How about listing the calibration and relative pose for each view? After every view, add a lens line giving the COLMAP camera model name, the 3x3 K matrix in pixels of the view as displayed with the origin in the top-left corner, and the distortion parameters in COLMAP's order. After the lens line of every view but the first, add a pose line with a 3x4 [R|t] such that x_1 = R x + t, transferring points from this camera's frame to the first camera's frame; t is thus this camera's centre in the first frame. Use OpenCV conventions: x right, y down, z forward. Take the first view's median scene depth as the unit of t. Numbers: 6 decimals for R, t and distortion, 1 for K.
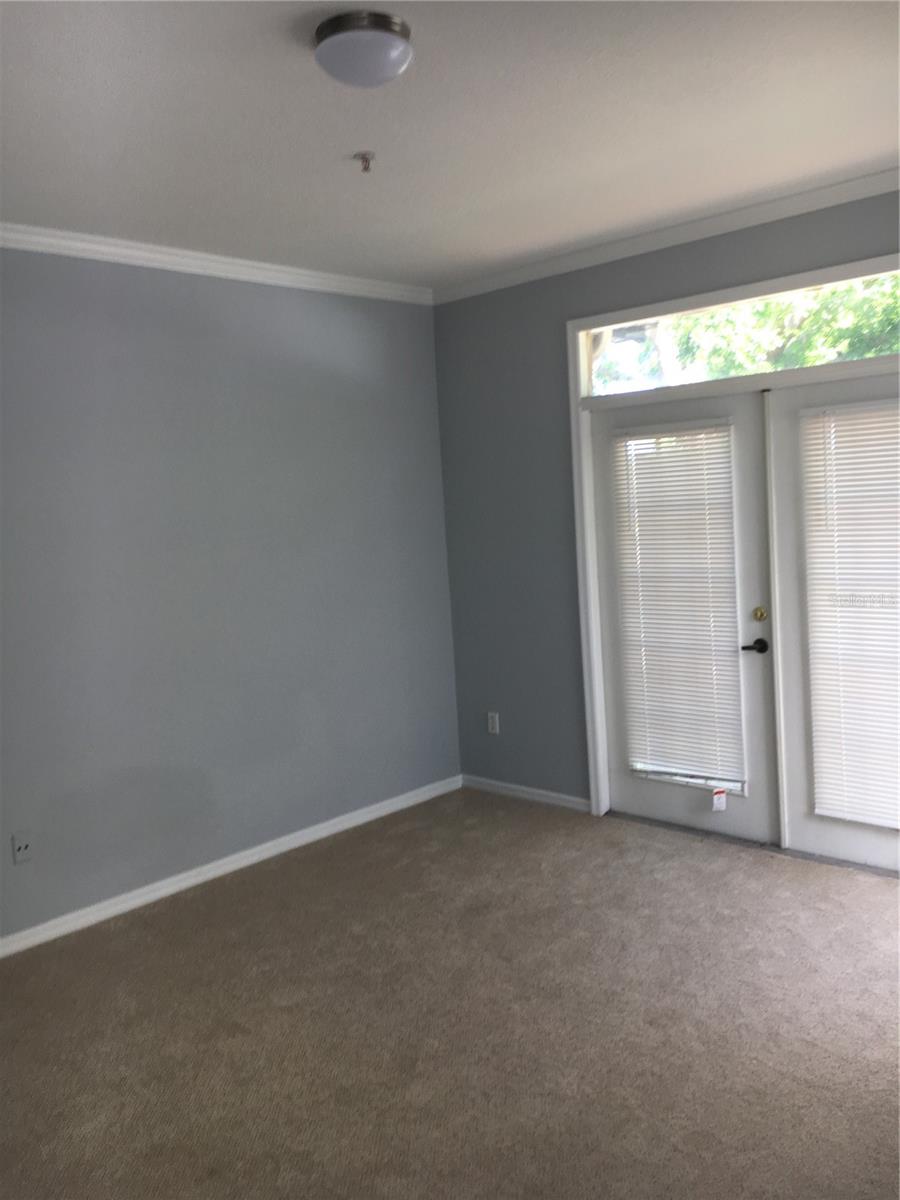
lens RADIAL K [[1020.7, 0, 448.0], [0, 1020.7, 596.4], [0, 0, 1]] dist [0.057047, -0.026922]
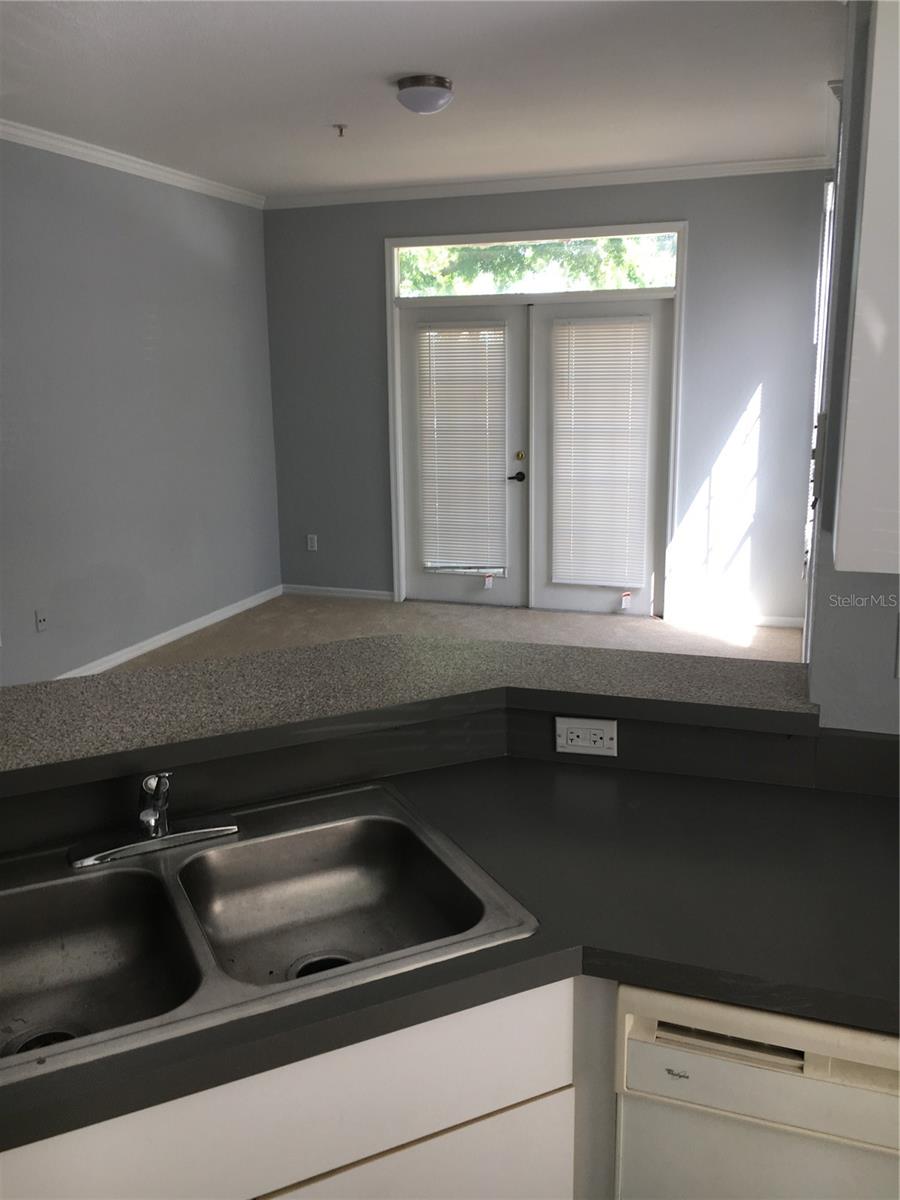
lens RADIAL K [[1020.7, 0, 449.8], [0, 1020.7, 600.4], [0, 0, 1]] dist [0.057047, -0.026922]
pose [[0.911062, -0.042444, 0.410078, -0.407968], [-0.003166, 0.993937, 0.109908, 0.062484], [-0.412256, -0.101431, 0.905404, -0.339708]]
